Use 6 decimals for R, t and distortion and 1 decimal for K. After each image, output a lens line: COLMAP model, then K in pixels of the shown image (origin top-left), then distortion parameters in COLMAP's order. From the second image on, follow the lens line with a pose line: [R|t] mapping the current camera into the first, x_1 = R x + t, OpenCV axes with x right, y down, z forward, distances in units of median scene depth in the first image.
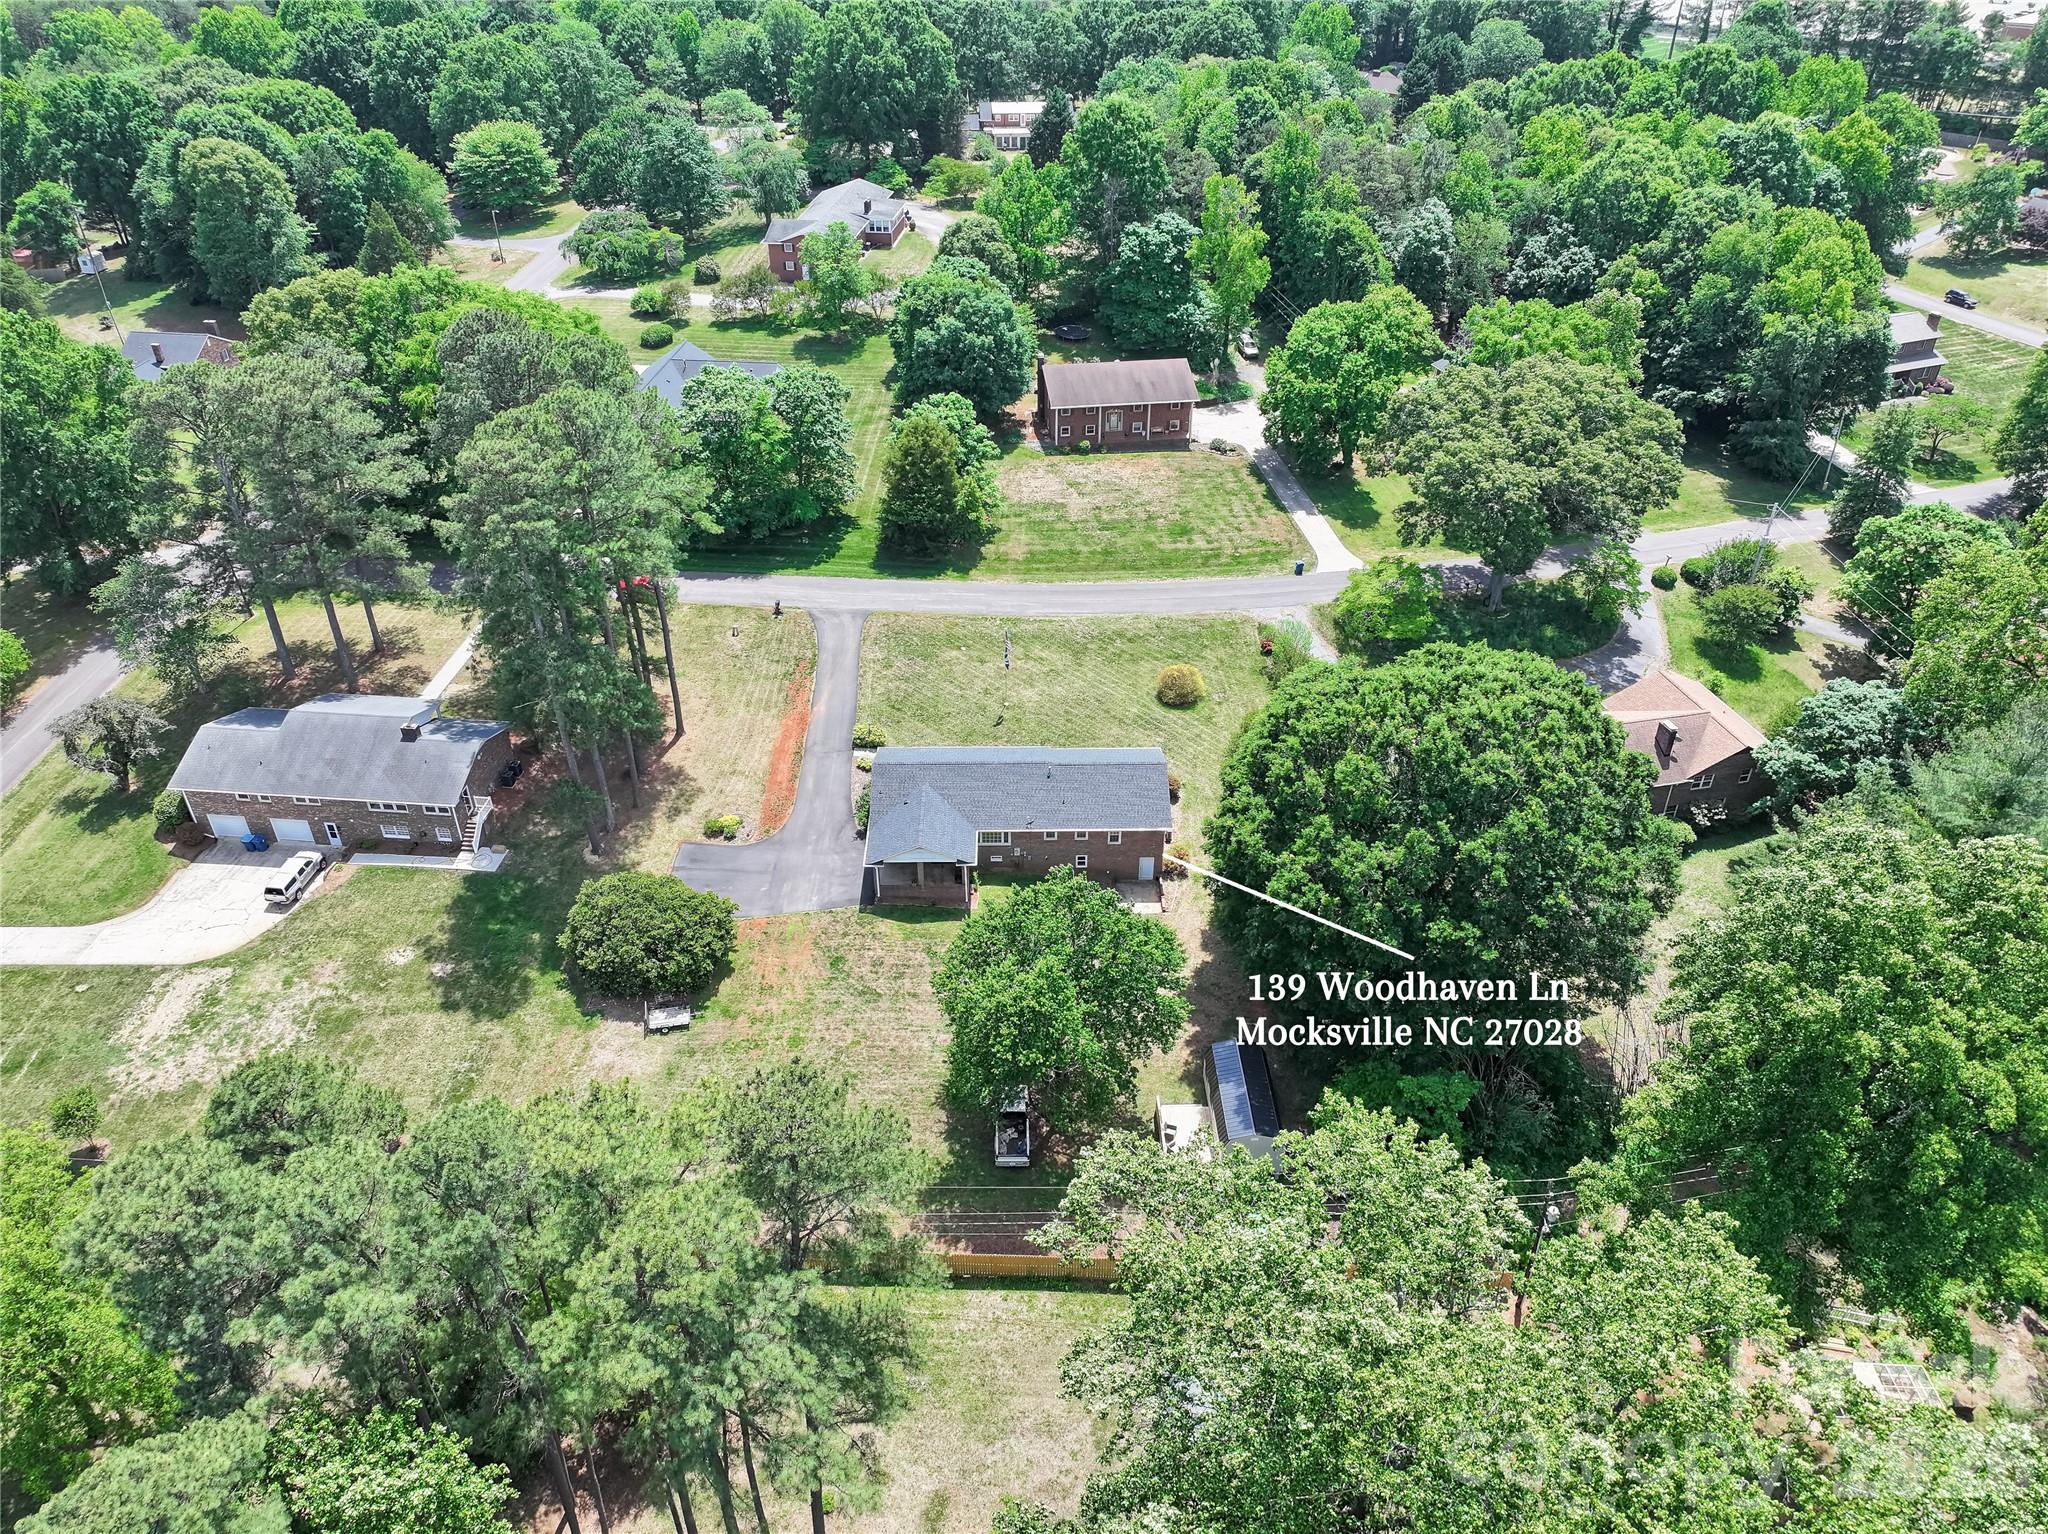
lens RADIAL K [[1431.5, 0, 1024.0], [0, 1431.5, 767.0], [0, 0, 1]] dist [0.004251, 0.004799]
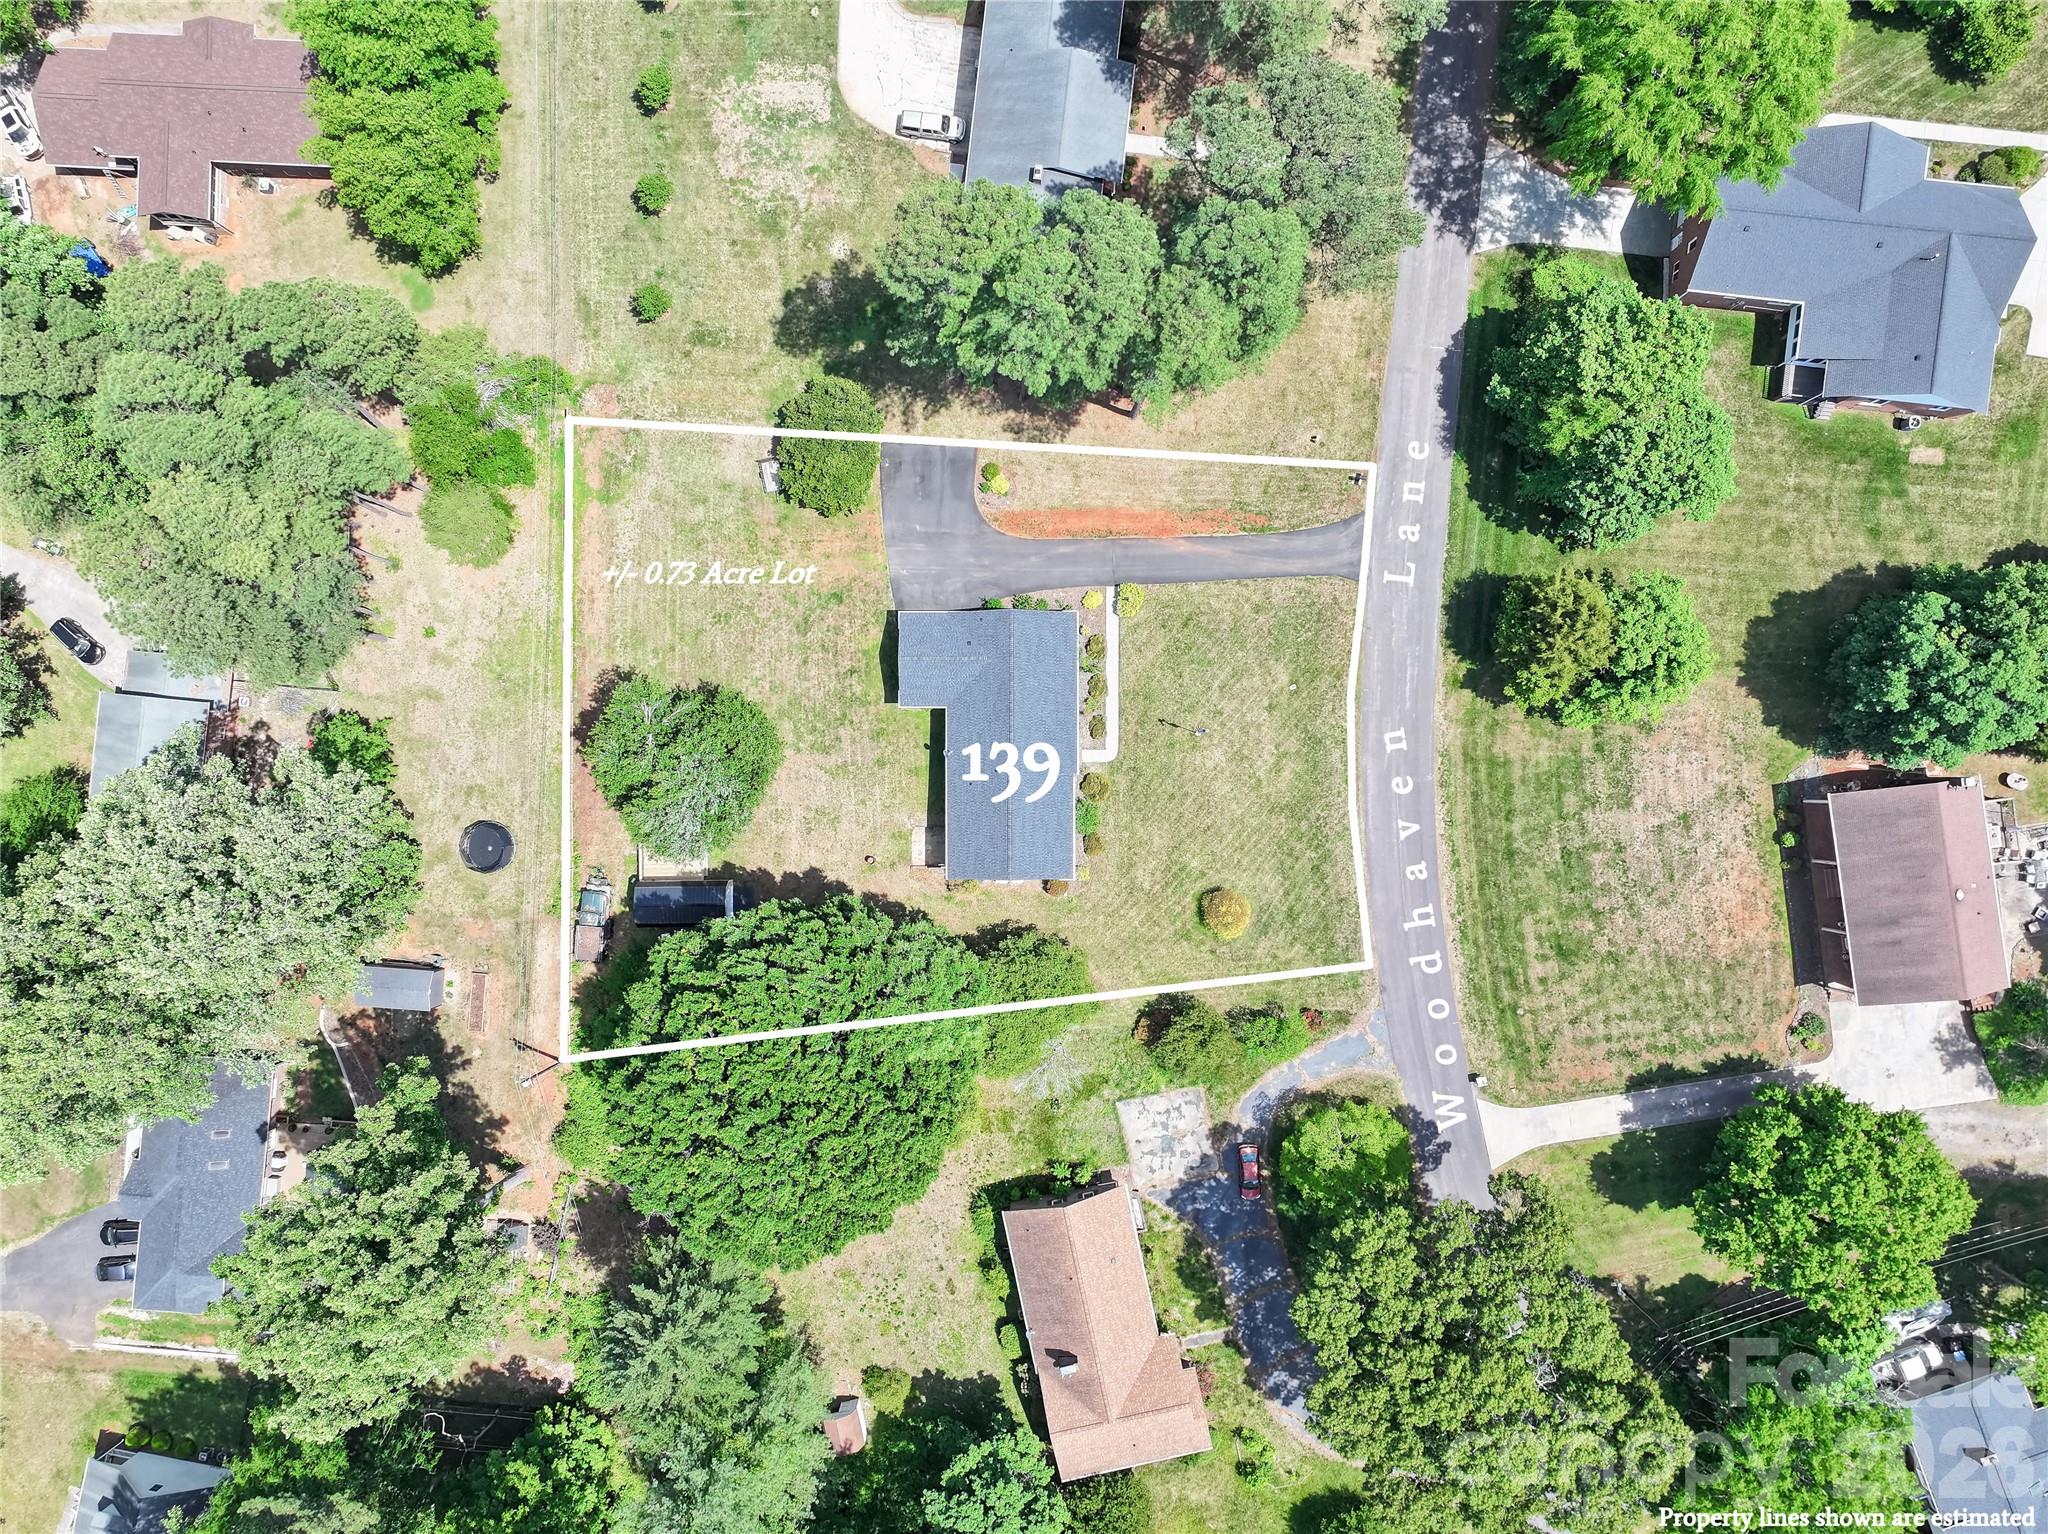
lens RADIAL K [[1429.3, 0, 1024.0], [0, 1429.3, 767.0], [0, 0, 1]] dist [-0.002310, 0.018523]
pose [[-0.010292, 0.999944, 0.002579, 0.007817], [-0.555308, -0.007860, 0.831608, -0.647435], [0.831581, 0.007126, 0.555357, 0.287137]]
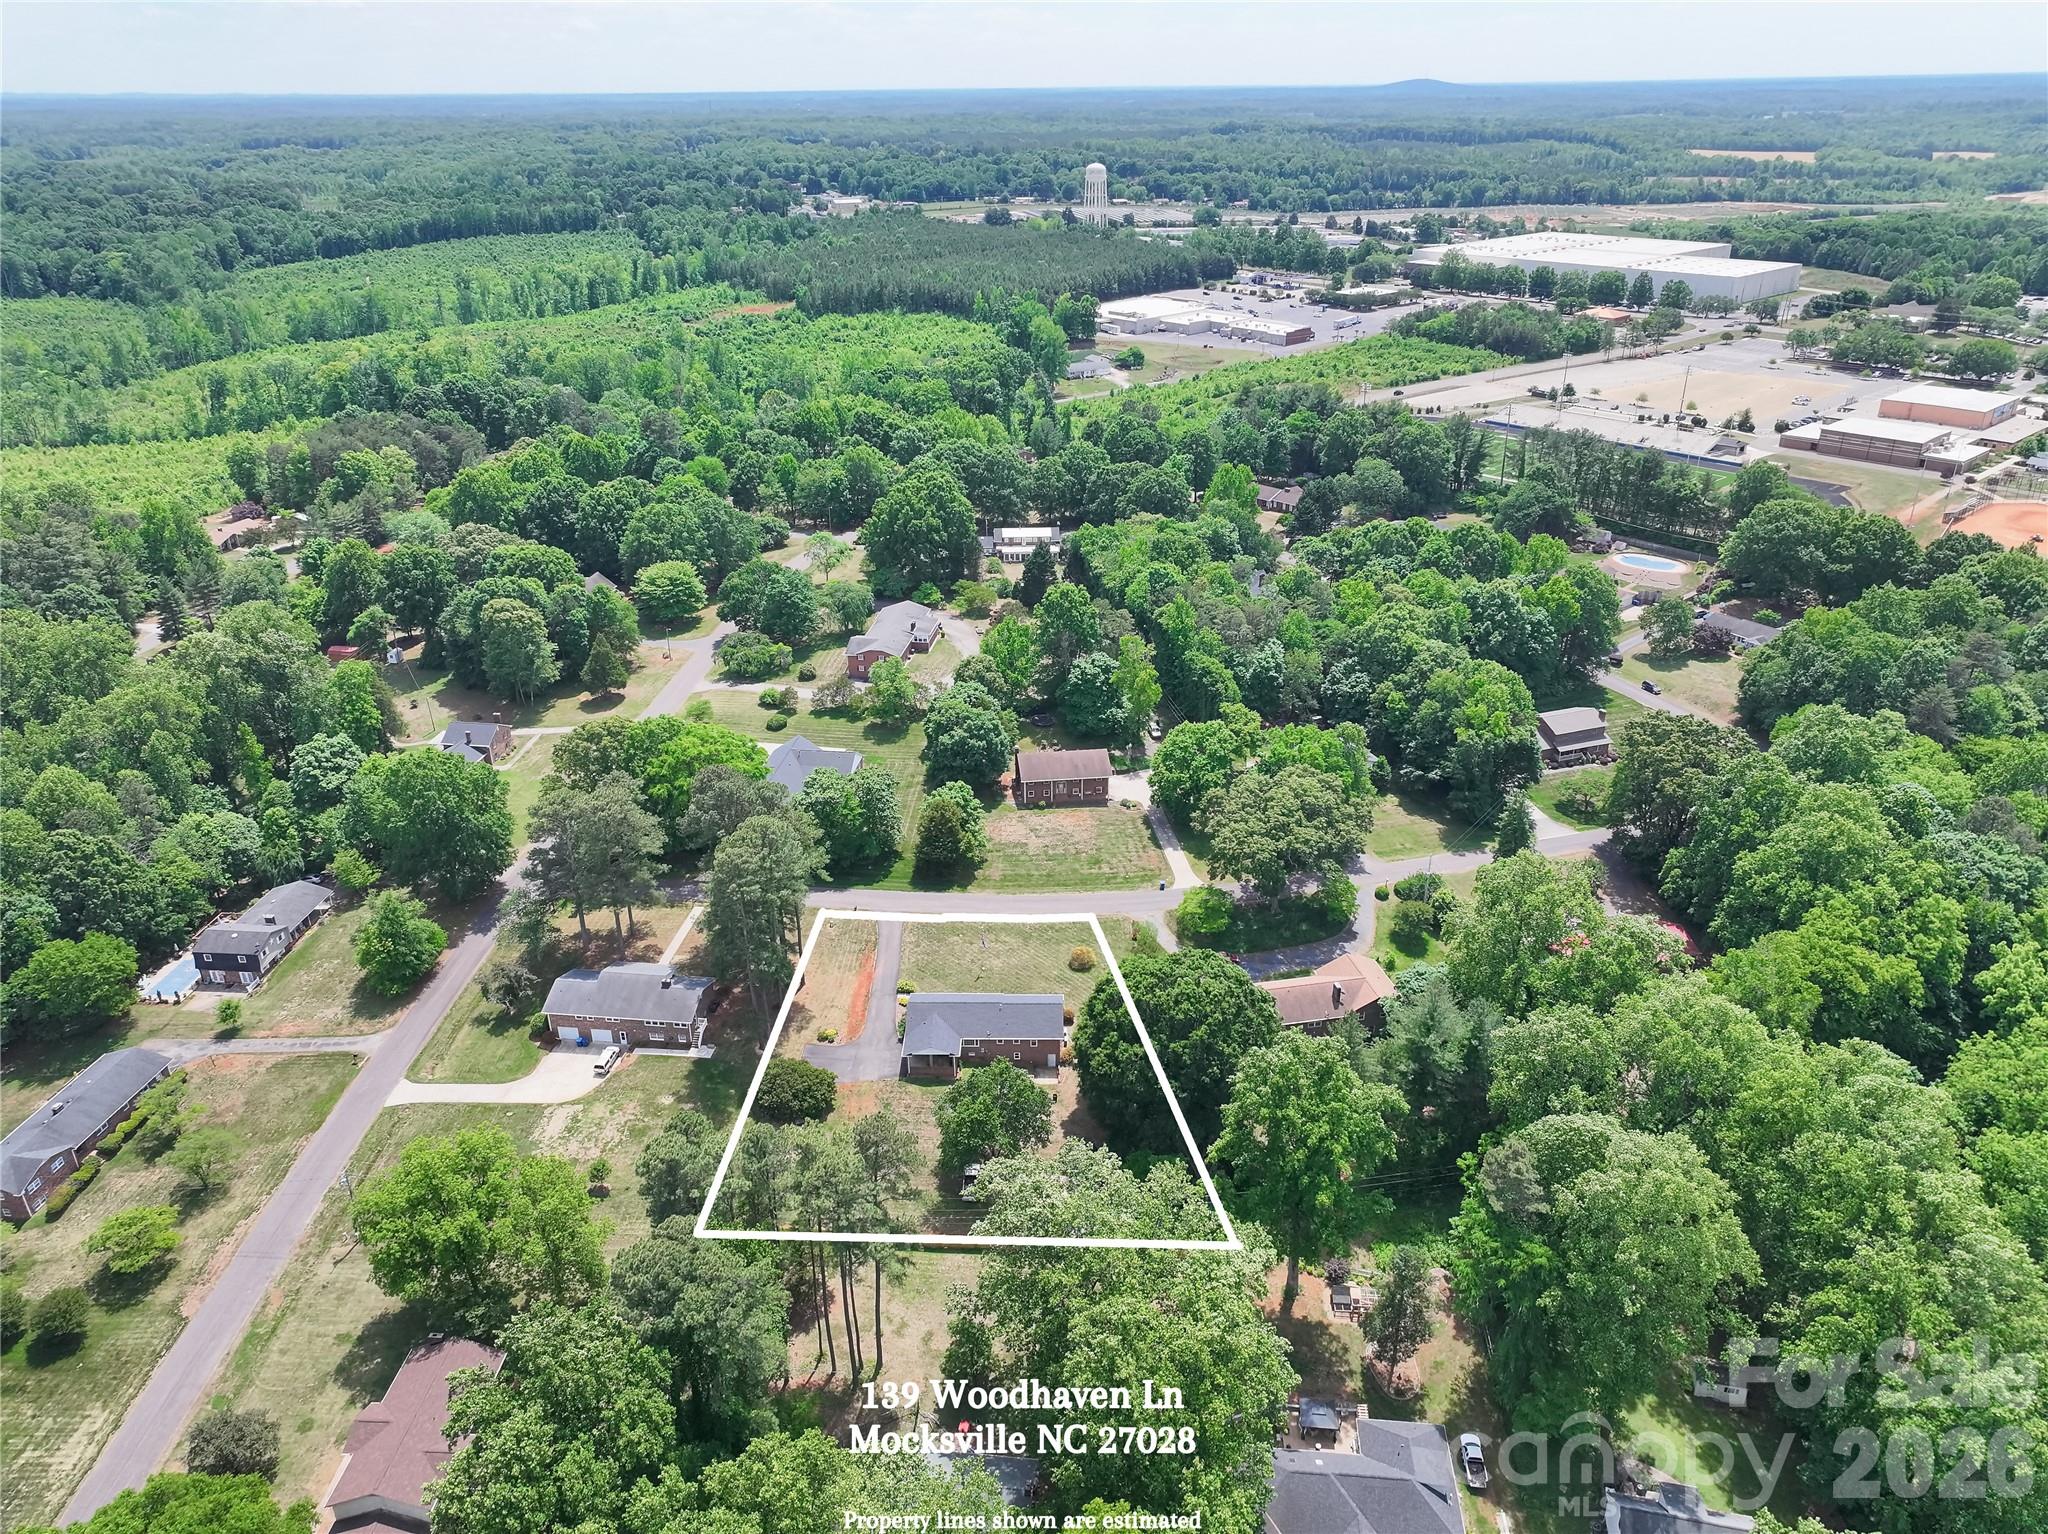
lens RADIAL K [[1431.5, 0, 1024.0], [0, 1431.5, 767.0], [0, 0, 1]] dist [0.004251, 0.004799]
pose [[0.999594, 0.004119, -0.028208, 0.071443], [-0.008572, 0.987143, -0.159607, -0.006465], [0.027188, 0.159783, 0.986778, -0.649825]]
